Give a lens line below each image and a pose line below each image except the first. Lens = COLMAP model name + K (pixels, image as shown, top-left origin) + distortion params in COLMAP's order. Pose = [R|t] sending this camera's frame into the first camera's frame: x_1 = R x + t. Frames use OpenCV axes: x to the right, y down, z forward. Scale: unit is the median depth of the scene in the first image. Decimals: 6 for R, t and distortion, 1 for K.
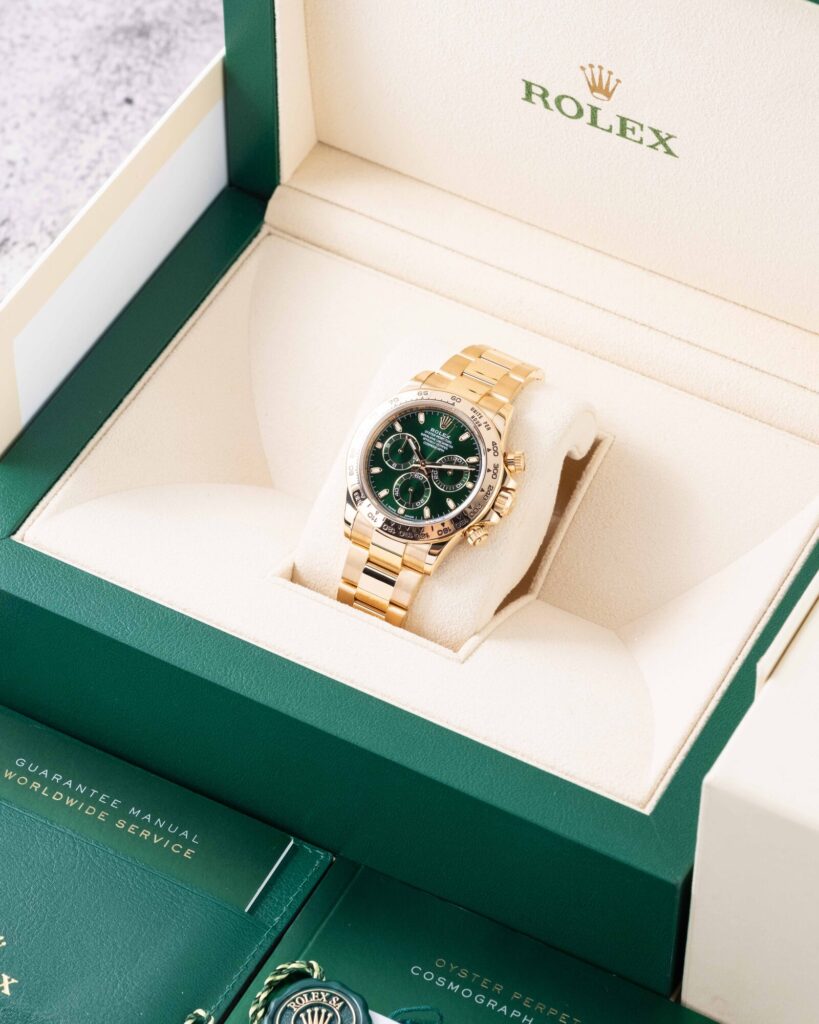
lens RADIAL K [[4669.0, 0, 407.2], [0, 4669.0, 511.9], [0, 0, 1]] dist [0.292821, 0.000000]
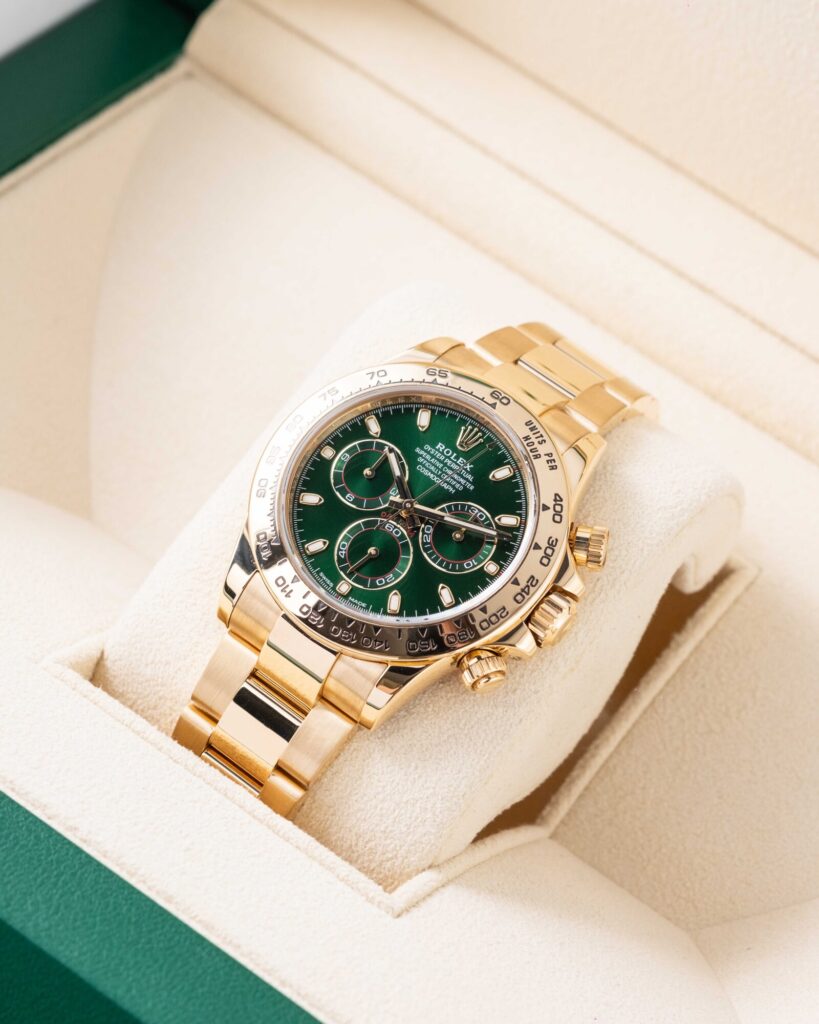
lens RADIAL K [[4669.0, 0, 413.2], [0, 4669.0, 511.1], [0, 0, 1]] dist [0.292821, 0.000000]
pose [[0.972065, 0.231058, 0.041252, -0.016297], [-0.226039, 0.968910, -0.100598, 0.039733], [-0.063213, 0.088464, 0.994072, 0.506456]]
